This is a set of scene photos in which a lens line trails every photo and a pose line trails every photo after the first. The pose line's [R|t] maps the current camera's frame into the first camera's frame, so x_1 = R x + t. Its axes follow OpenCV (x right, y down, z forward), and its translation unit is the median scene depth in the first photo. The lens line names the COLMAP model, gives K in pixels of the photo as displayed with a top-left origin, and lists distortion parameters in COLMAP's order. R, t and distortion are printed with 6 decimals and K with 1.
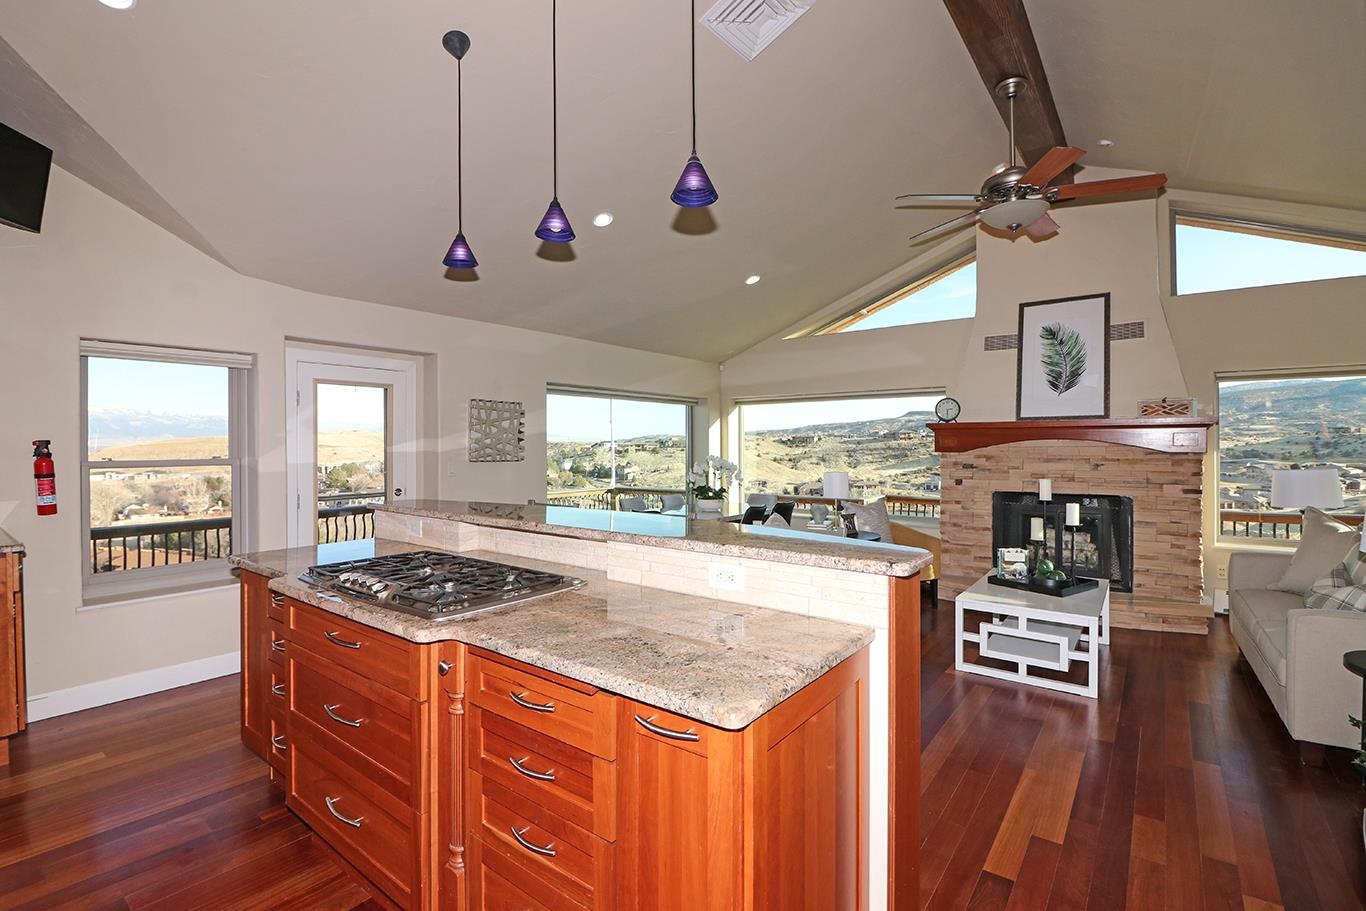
lens RADIAL K [[627.0, 0, 672.7], [0, 627.0, 438.8], [0, 0, 1]] dist [0.001387, -0.014973]
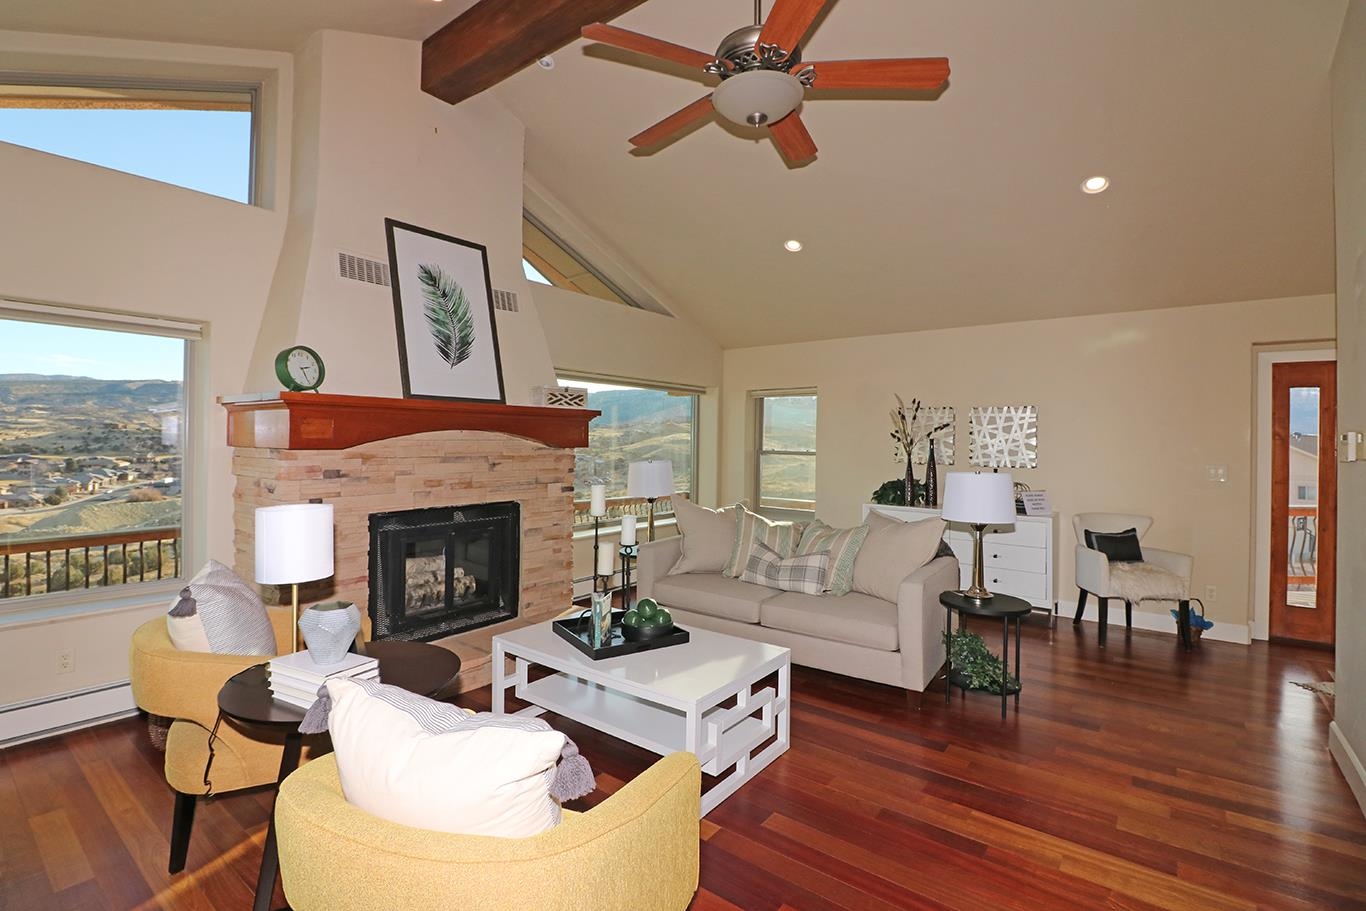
lens RADIAL K [[627.0, 0, 672.7], [0, 627.0, 438.8], [0, 0, 1]] dist [0.001387, -0.014973]
pose [[0.003841, 0.008099, 0.999960, -0.095266], [-0.016930, 0.999824, -0.008033, 0.012671], [-0.999849, -0.016898, 0.003977, 0.754752]]
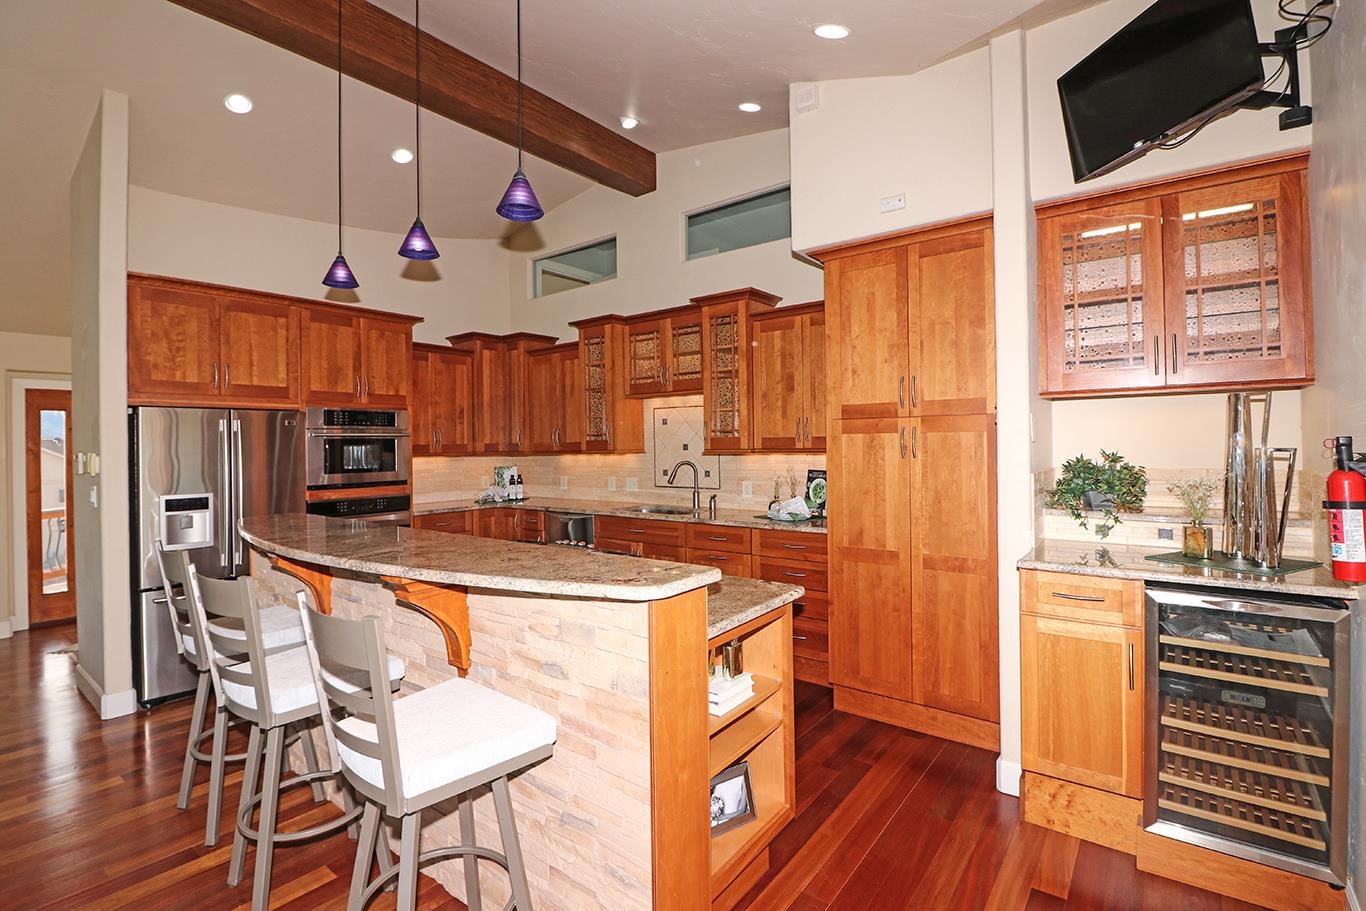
lens RADIAL K [[627.0, 0, 672.7], [0, 627.0, 438.8], [0, 0, 1]] dist [0.001387, -0.014973]
pose [[-0.999806, 0.019451, 0.003099, -0.271087], [0.019413, 0.999744, -0.011621, -0.000786], [-0.003324, -0.011559, -0.999928, 0.910264]]
